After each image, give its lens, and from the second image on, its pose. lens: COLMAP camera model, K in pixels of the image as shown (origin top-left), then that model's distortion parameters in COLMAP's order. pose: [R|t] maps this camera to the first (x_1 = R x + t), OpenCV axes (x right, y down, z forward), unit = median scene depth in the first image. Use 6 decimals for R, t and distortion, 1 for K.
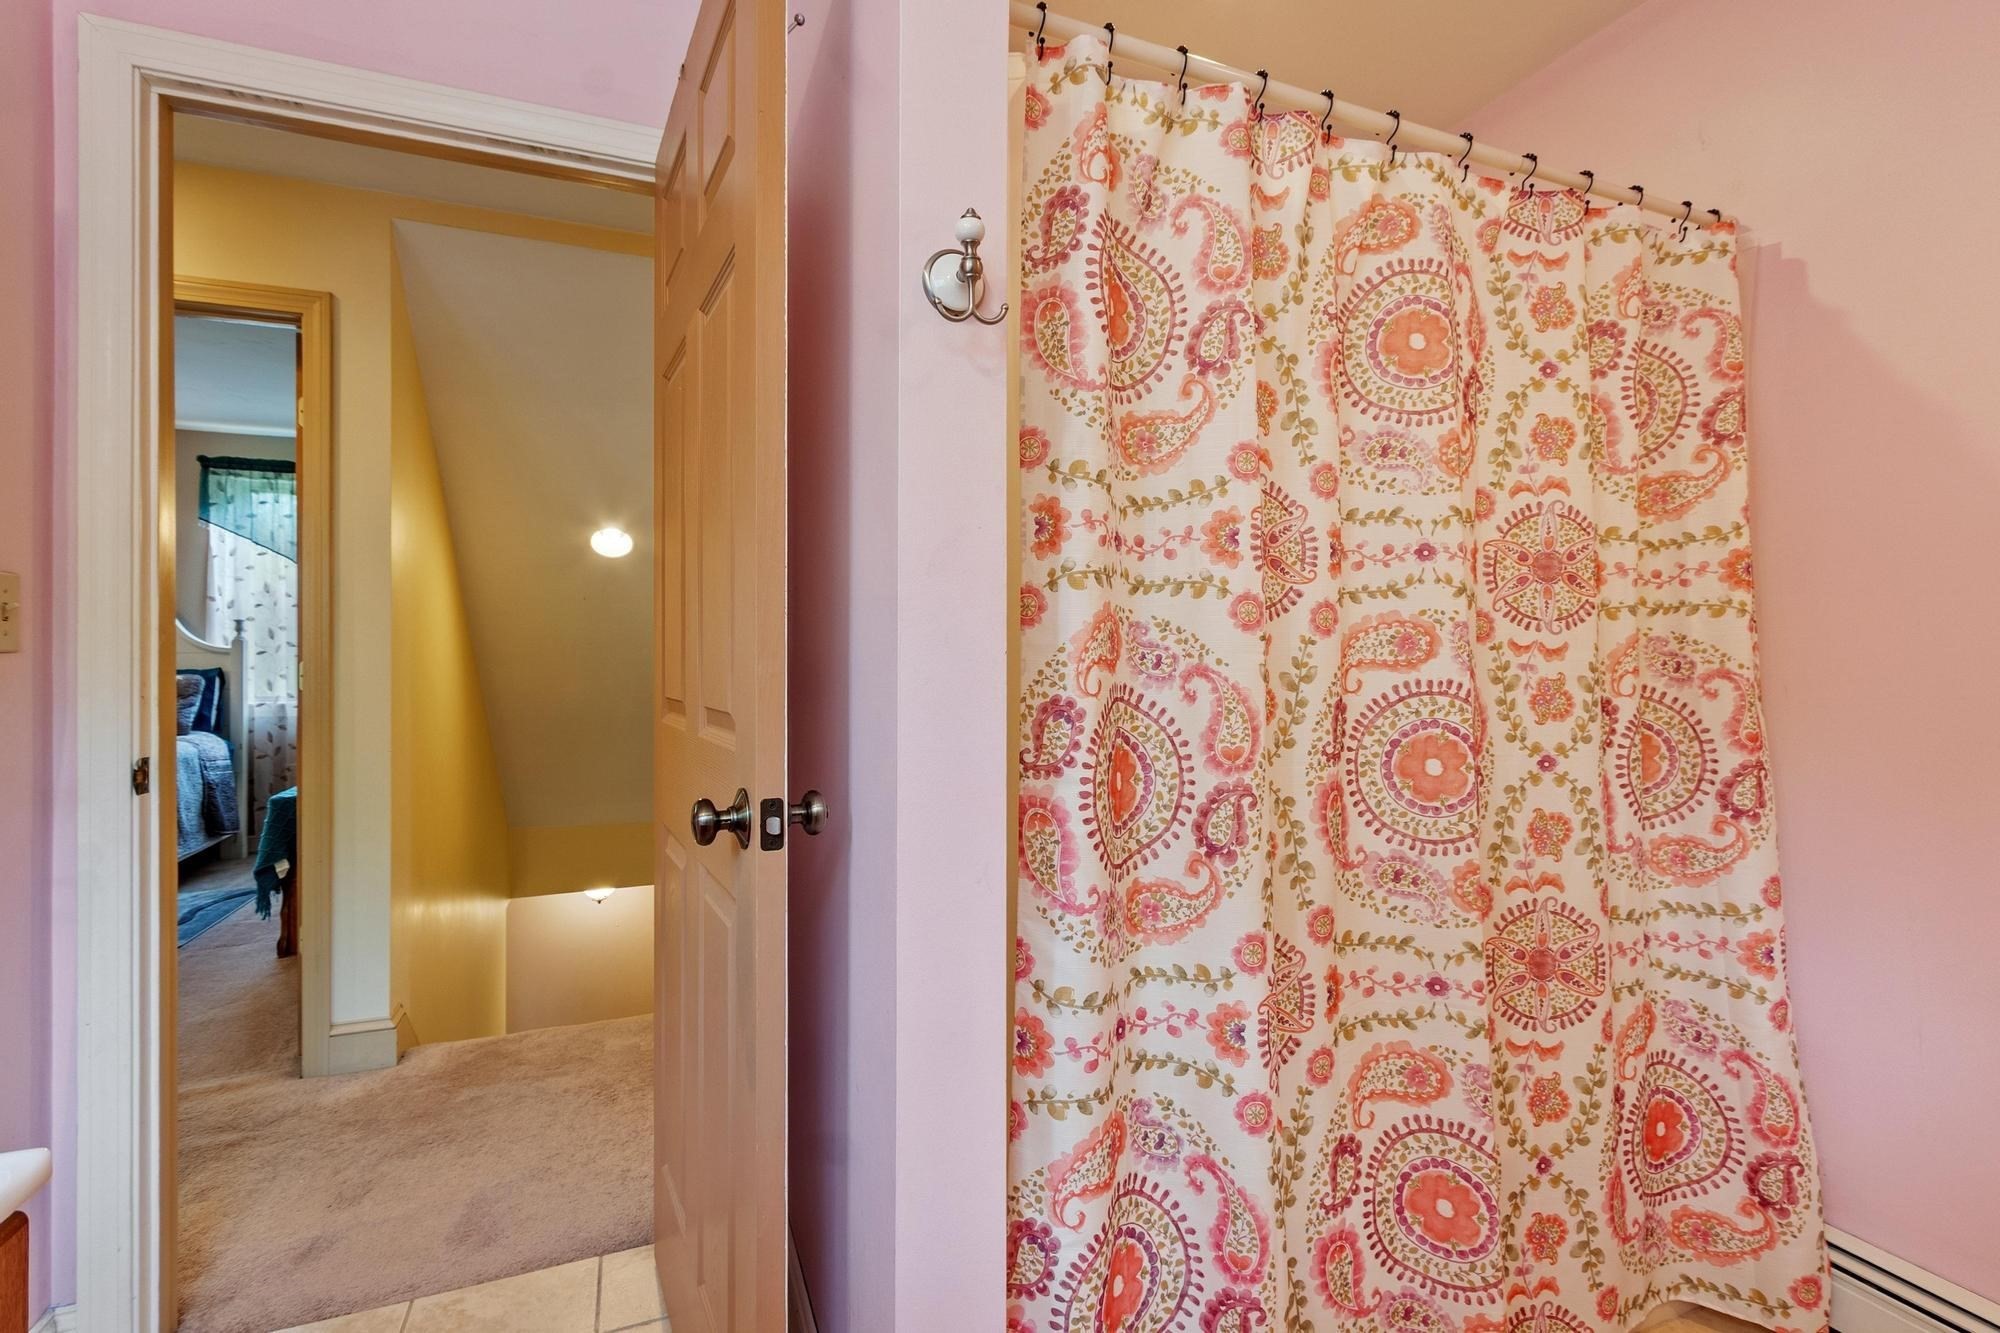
lens RADIAL K [[905.3, 0, 1000.1], [0, 905.3, 663.8], [0, 0, 1]] dist [0.000274, 0.000002]
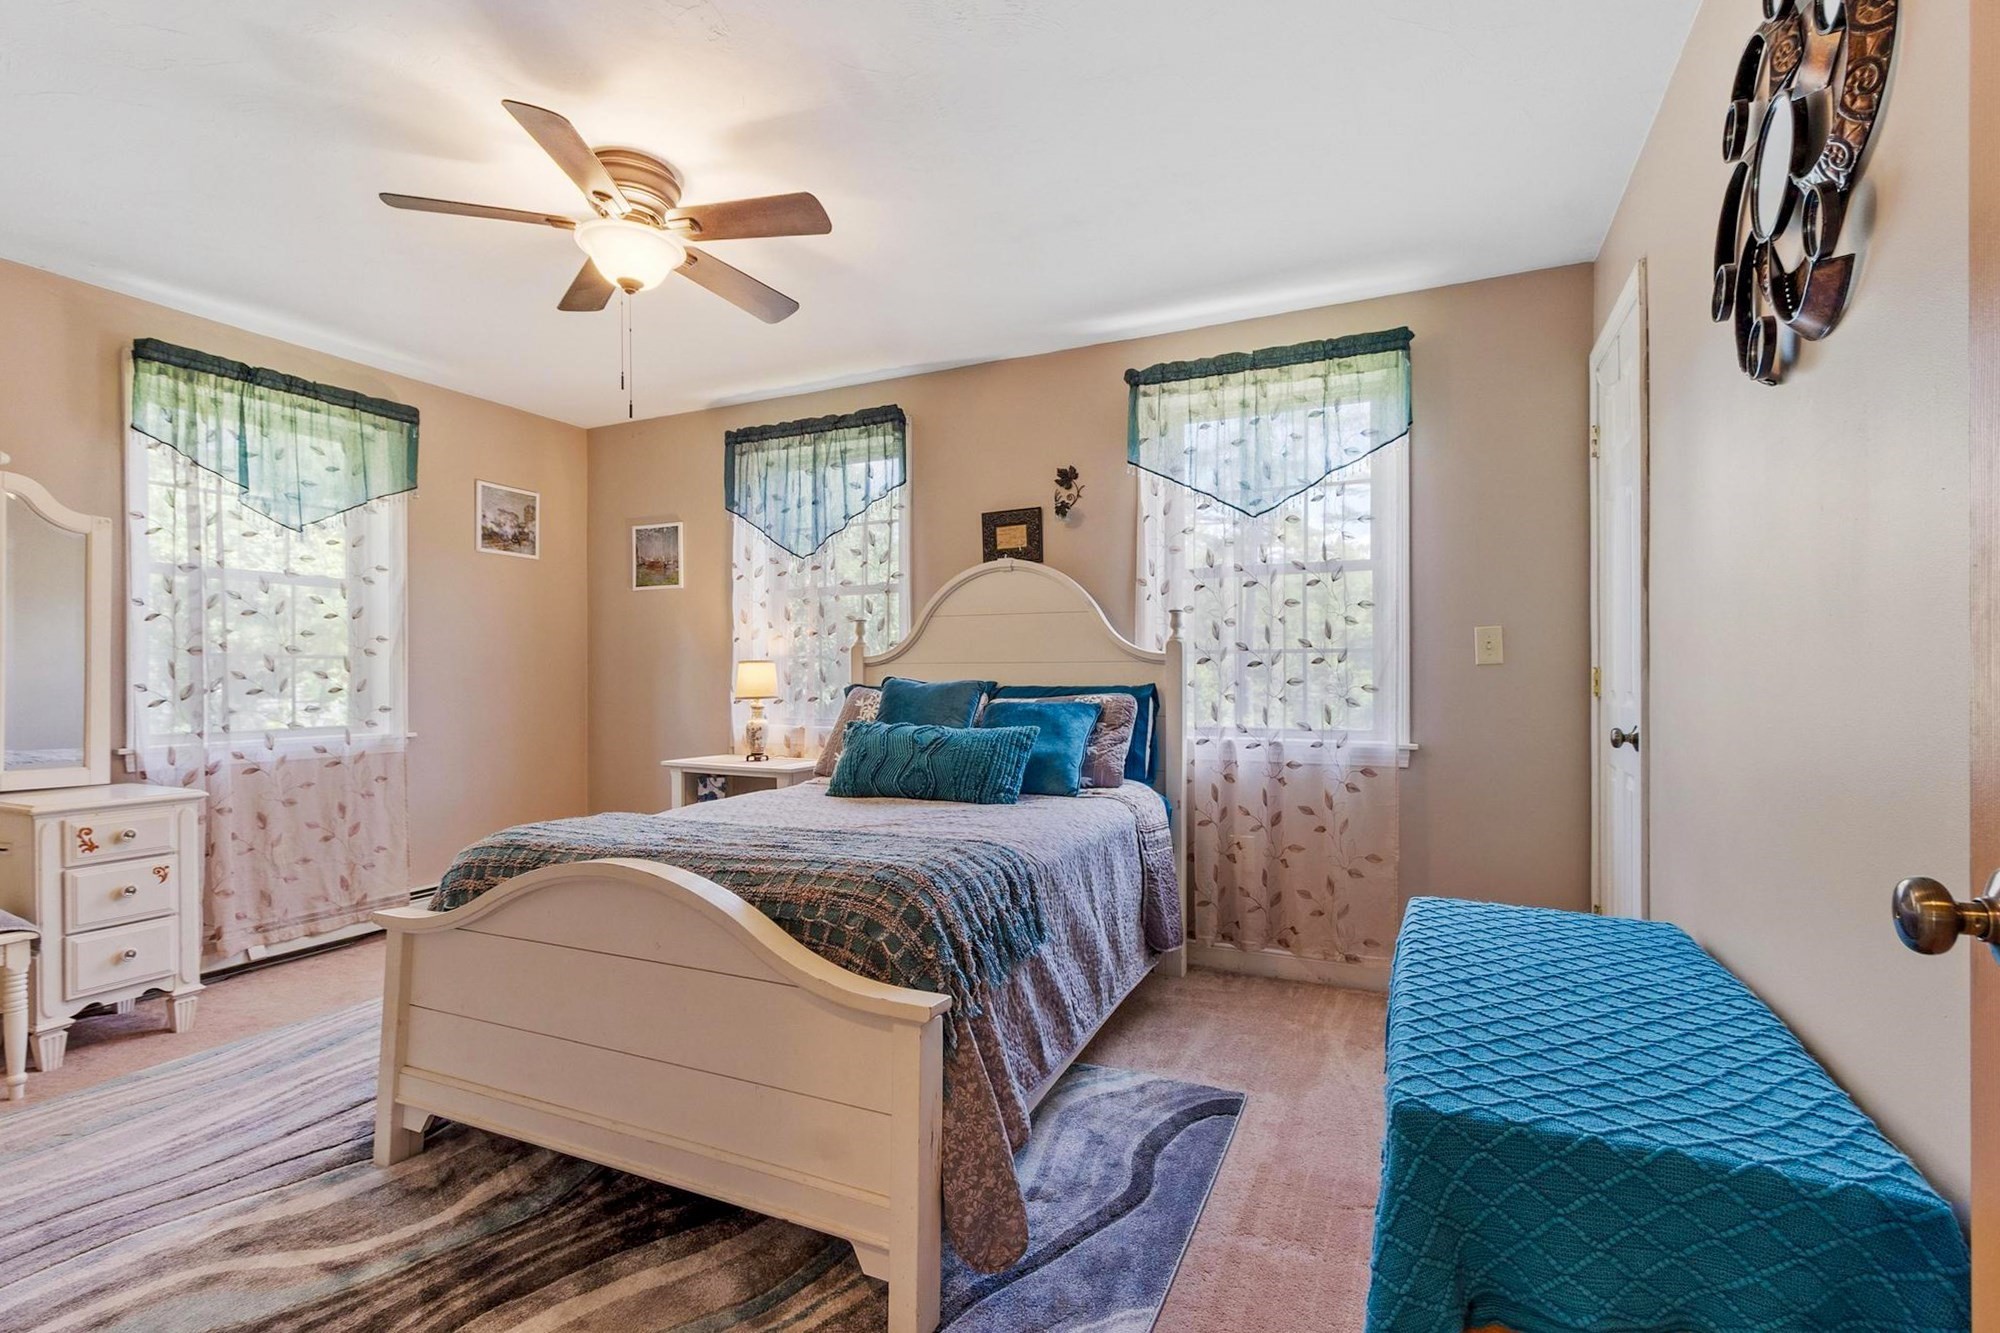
lens RADIAL K [[905.3, 0, 1002.1], [0, 905.3, 672.5], [0, 0, 1]] dist [0.000274, 0.000002]
pose [[0.681705, -0.004998, -0.731610, -0.447480], [0.003241, 0.999987, -0.003811, -0.001494], [0.731620, 0.000227, 0.681713, 0.462157]]
